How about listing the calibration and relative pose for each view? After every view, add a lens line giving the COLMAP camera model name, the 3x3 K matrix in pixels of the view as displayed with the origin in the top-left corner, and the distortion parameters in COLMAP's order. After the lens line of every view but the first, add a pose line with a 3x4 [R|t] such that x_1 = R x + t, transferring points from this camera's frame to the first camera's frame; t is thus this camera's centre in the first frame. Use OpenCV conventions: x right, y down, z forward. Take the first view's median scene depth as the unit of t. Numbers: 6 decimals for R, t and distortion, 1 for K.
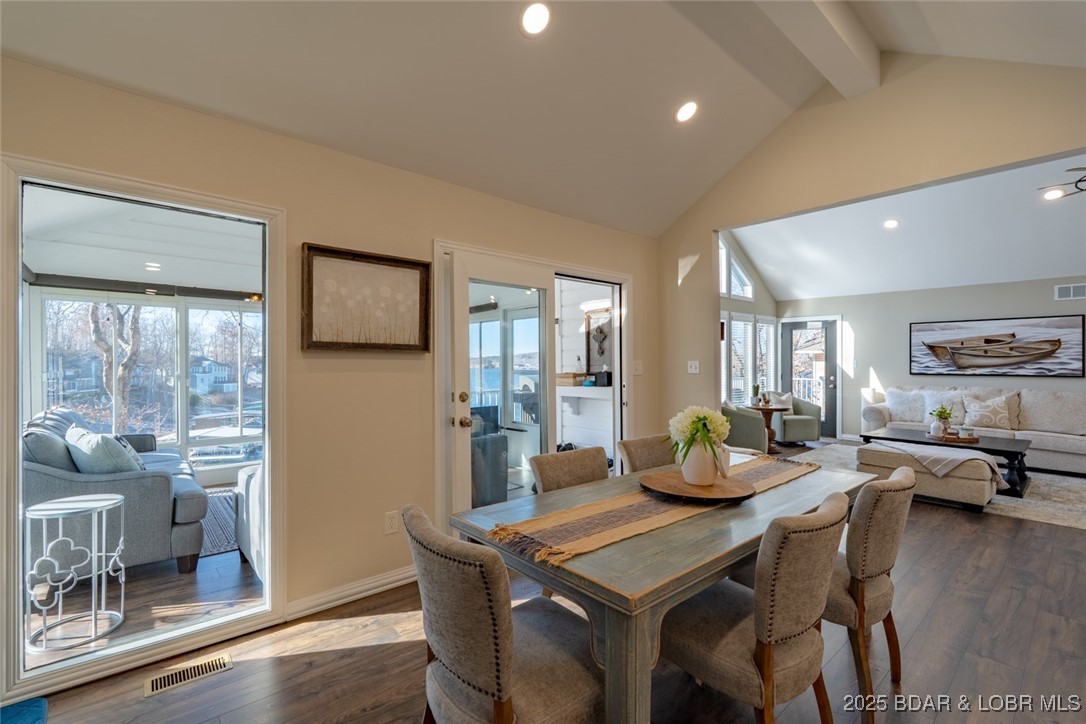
lens RADIAL K [[480.5, 0, 543.9], [0, 480.5, 361.7], [0, 0, 1]] dist [-0.006590, 0.001875]
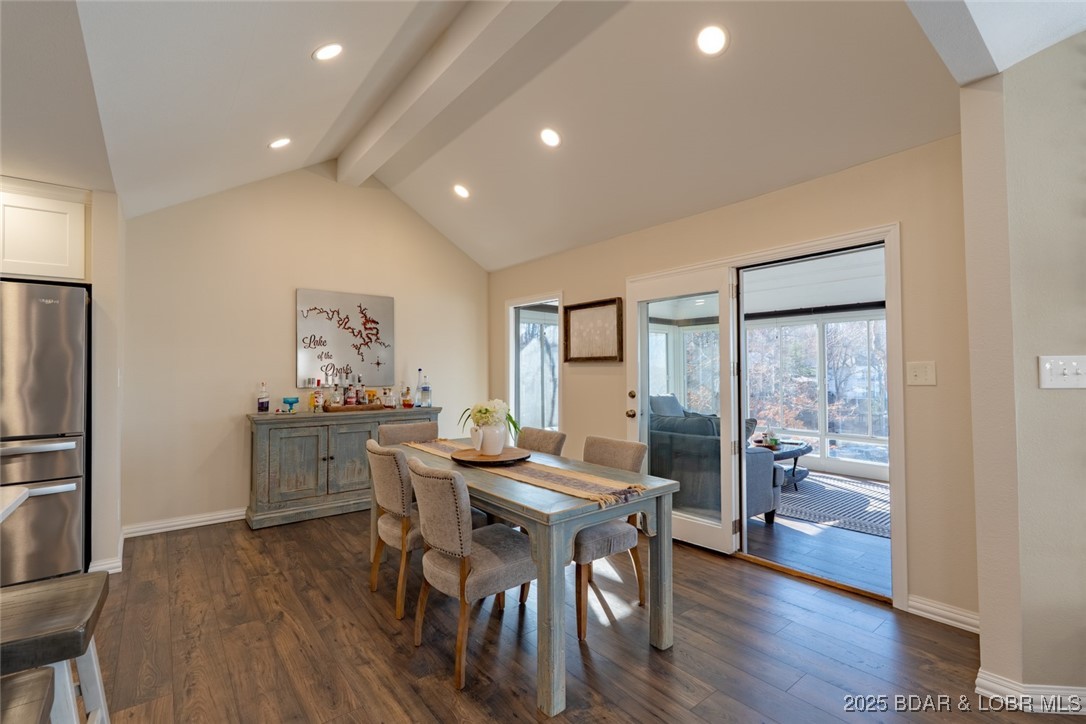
lens RADIAL K [[480.5, 0, 543.8], [0, 480.5, 361.5], [0, 0, 1]] dist [-0.006590, 0.001875]
pose [[-0.031281, -0.016633, -0.999372, 1.184146], [0.004002, 0.999851, -0.016766, 0.002972], [0.999503, -0.004524, -0.031210, 0.831531]]
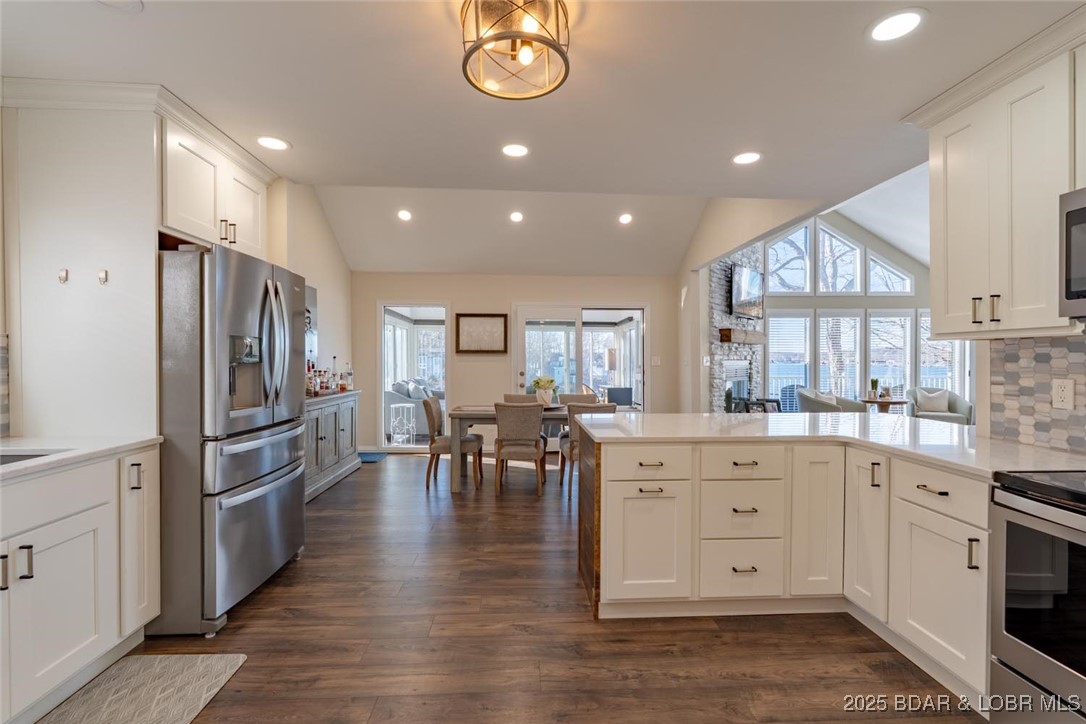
lens RADIAL K [[480.5, 0, 535.6], [0, 480.5, 363.8], [0, 0, 1]] dist [-0.006590, 0.001875]
pose [[0.779854, 0.006719, -0.625925, 1.291093], [0.001792, 0.999914, 0.012968, 0.000034], [0.625959, -0.011235, 0.779775, -0.685700]]
